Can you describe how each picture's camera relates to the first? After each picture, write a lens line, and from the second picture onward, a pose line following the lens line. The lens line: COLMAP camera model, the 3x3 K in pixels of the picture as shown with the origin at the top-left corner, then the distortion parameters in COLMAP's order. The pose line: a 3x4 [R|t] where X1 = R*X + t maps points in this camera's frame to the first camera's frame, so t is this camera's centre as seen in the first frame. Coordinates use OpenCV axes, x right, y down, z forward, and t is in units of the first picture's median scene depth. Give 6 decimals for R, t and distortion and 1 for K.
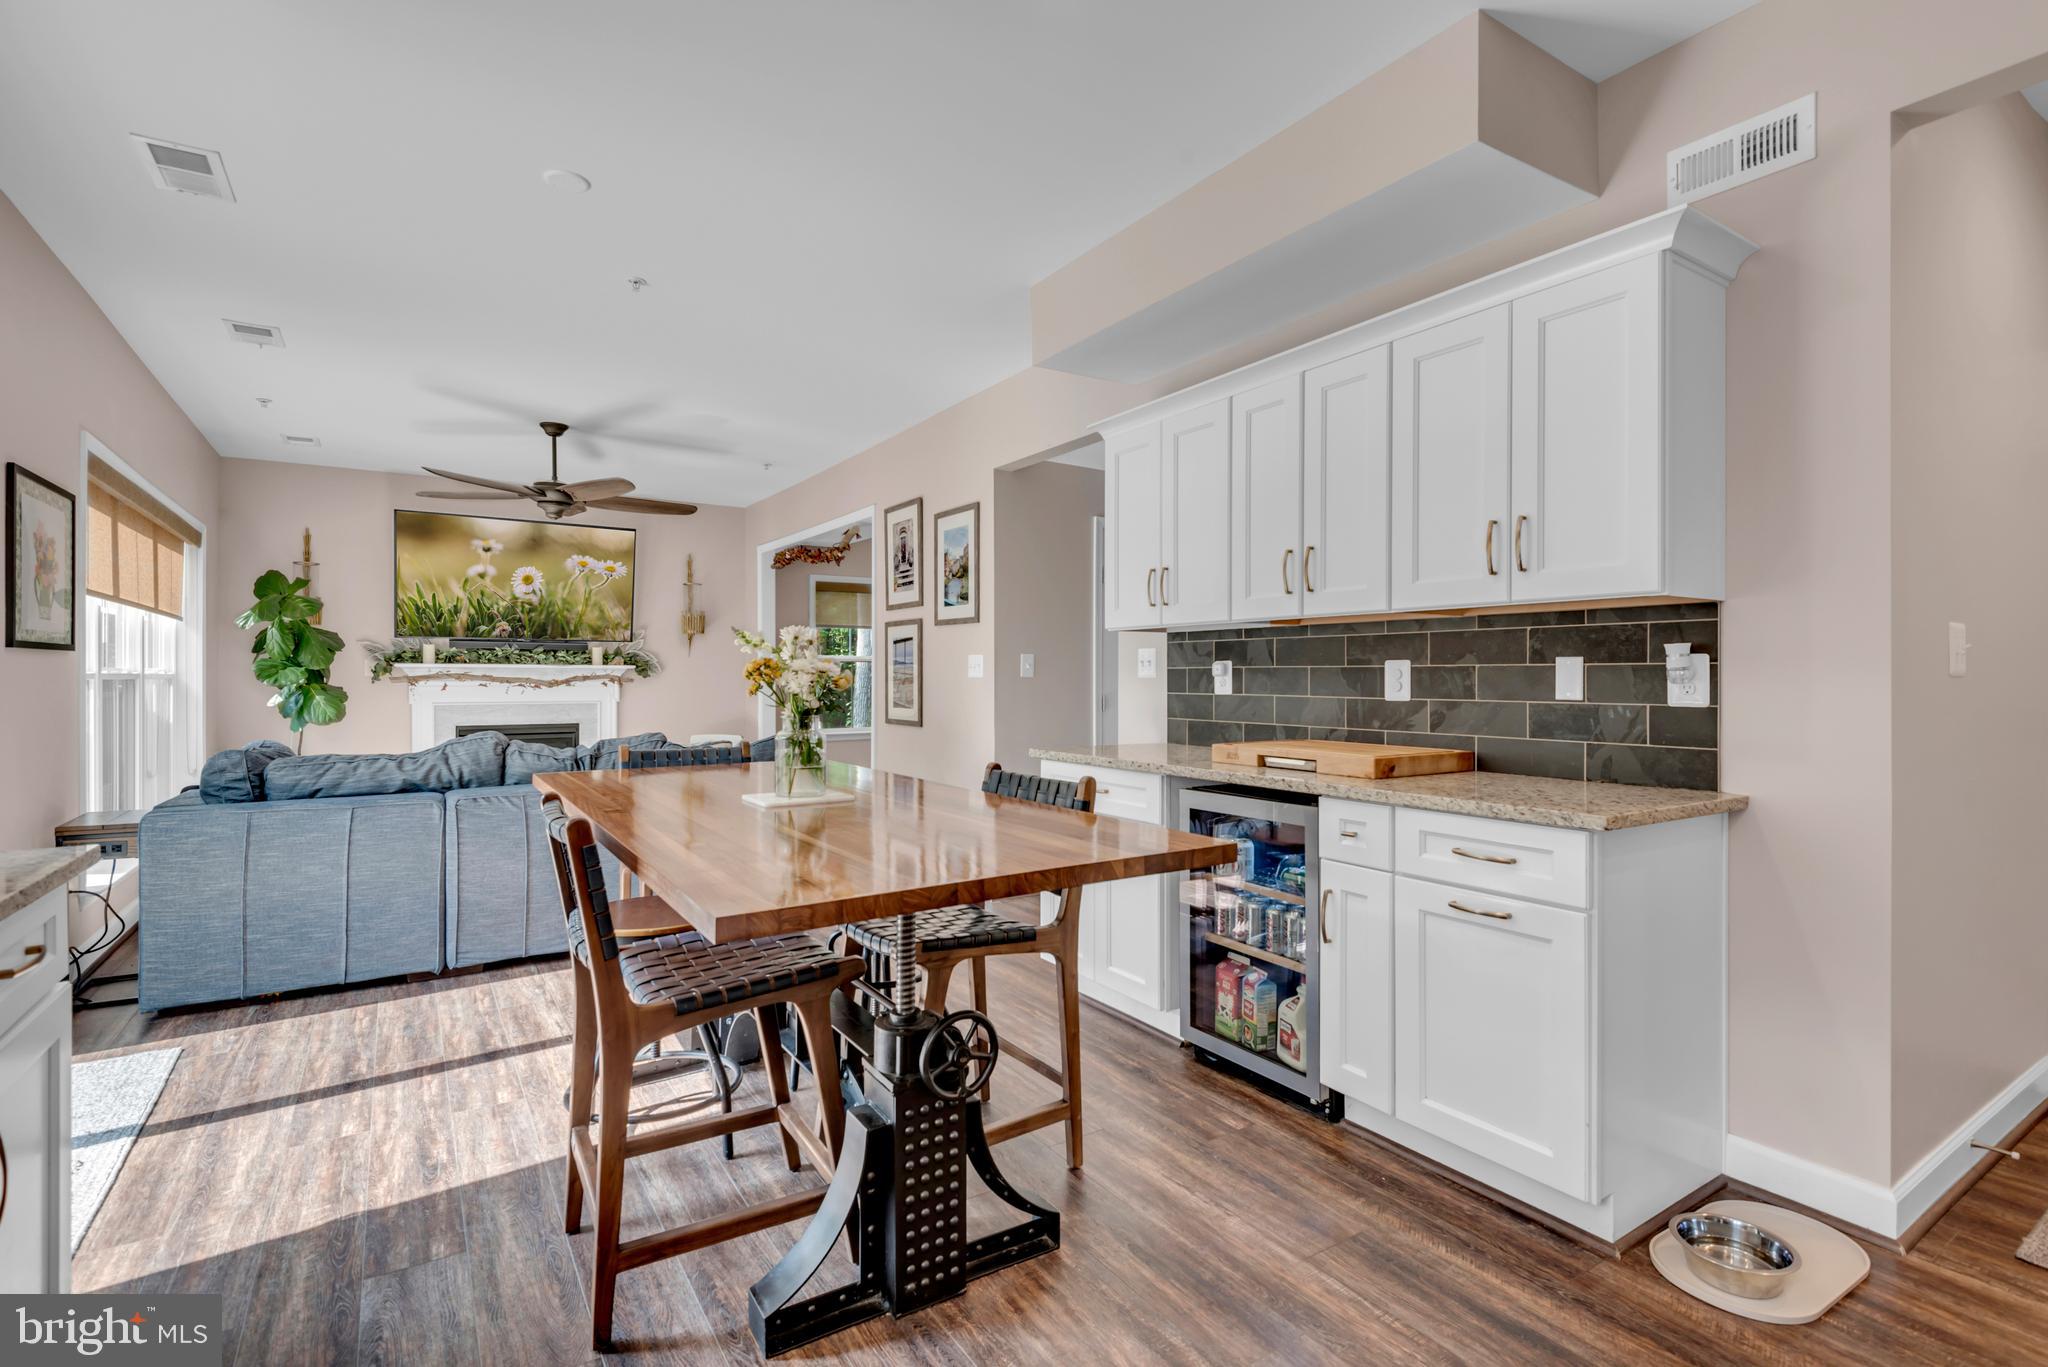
lens RADIAL K [[935.7, 0, 986.6], [0, 935.7, 684.4], [0, 0, 1]] dist [0.025405, -0.009851]
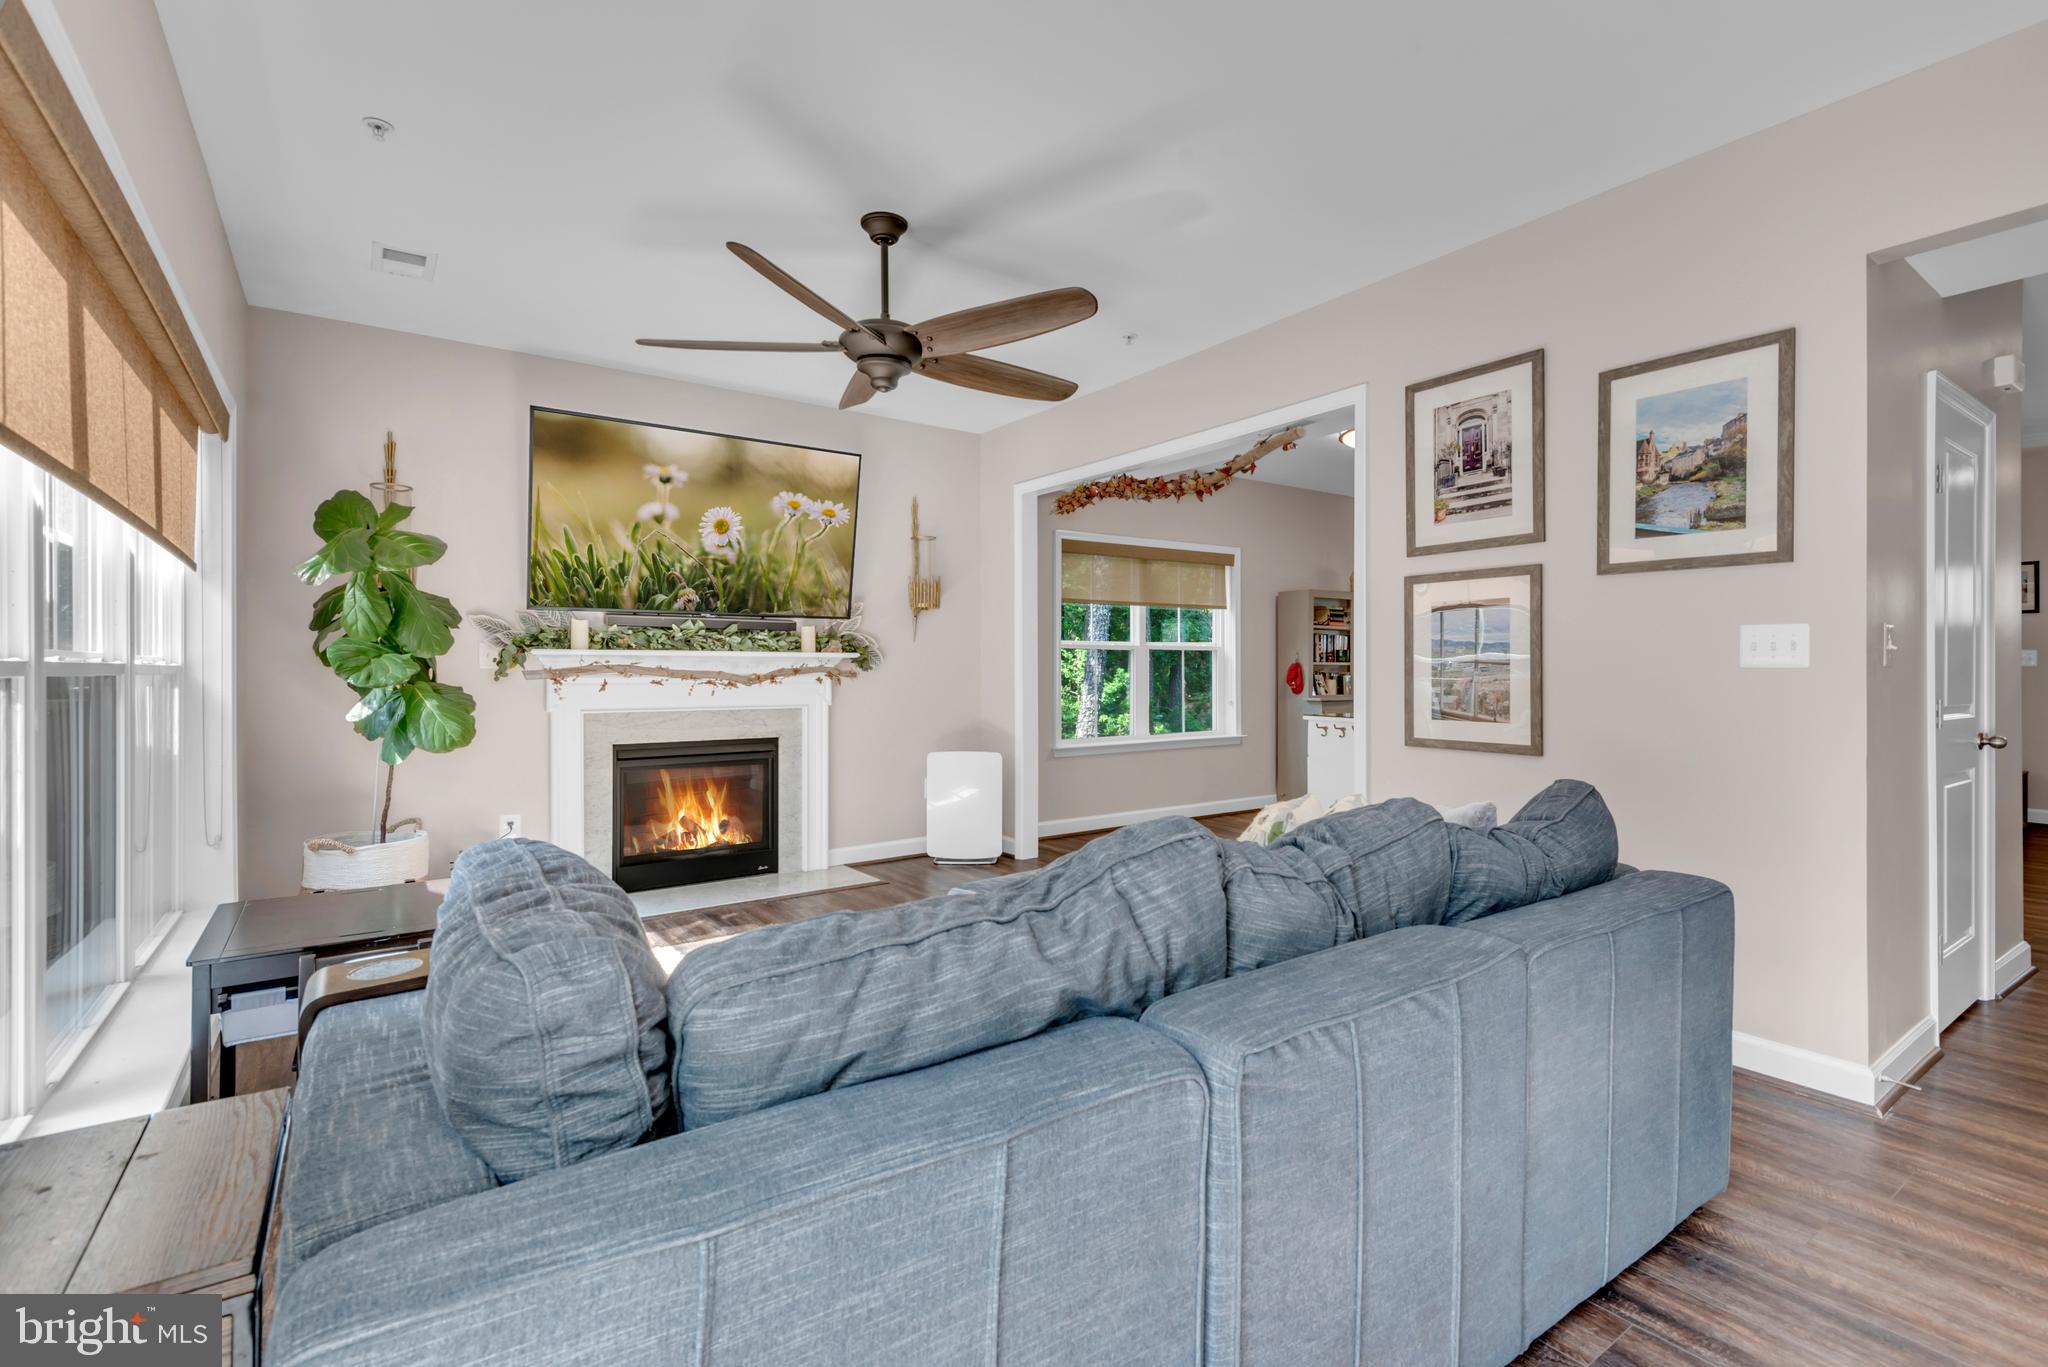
lens RADIAL K [[935.7, 0, 1057.8], [0, 935.7, 680.0], [0, 0, 1]] dist [0.025405, -0.009851]
pose [[0.997892, -0.005484, 0.064661, -0.302431], [0.005362, 0.999983, 0.002072, -0.000906], [-0.064672, -0.001721, 0.997905, 0.326266]]
